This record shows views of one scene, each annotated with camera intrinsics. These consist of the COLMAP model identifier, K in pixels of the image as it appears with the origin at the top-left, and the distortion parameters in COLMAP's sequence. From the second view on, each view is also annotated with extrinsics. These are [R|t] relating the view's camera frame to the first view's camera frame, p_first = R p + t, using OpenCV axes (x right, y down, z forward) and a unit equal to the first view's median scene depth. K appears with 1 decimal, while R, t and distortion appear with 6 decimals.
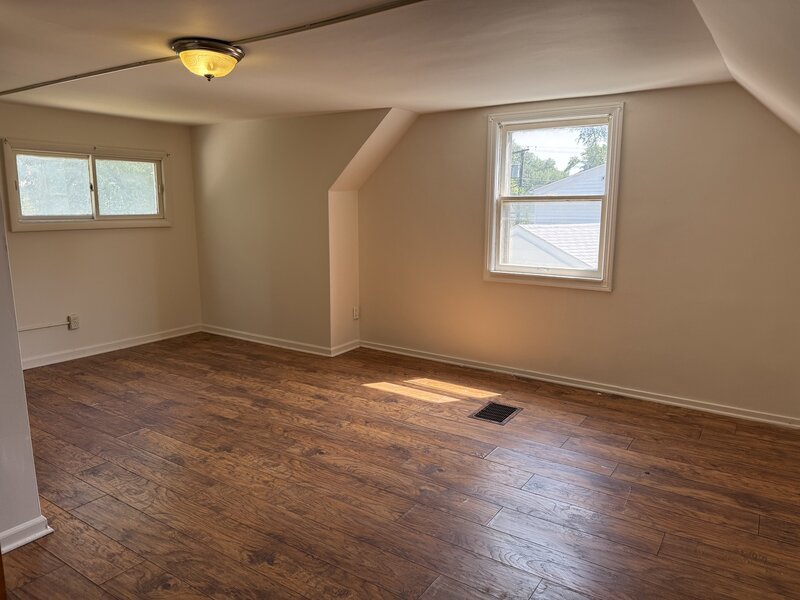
lens RADIAL K [[567.1, 0, 404.1], [0, 567.1, 296.6], [0, 0, 1]] dist [0.076433, -0.116150]
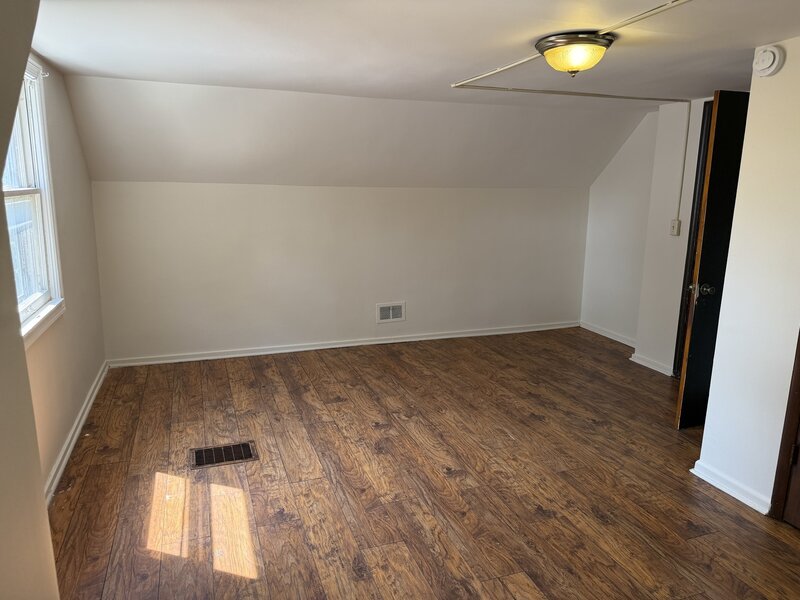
lens RADIAL K [[567.1, 0, 400.0], [0, 567.1, 299.0], [0, 0, 1]] dist [0.076433, -0.116150]
pose [[-0.807403, -0.133060, 0.574800, -0.535651], [0.082812, 0.939035, 0.333700, -0.287693], [-0.584159, 0.317031, -0.747161, 1.519312]]
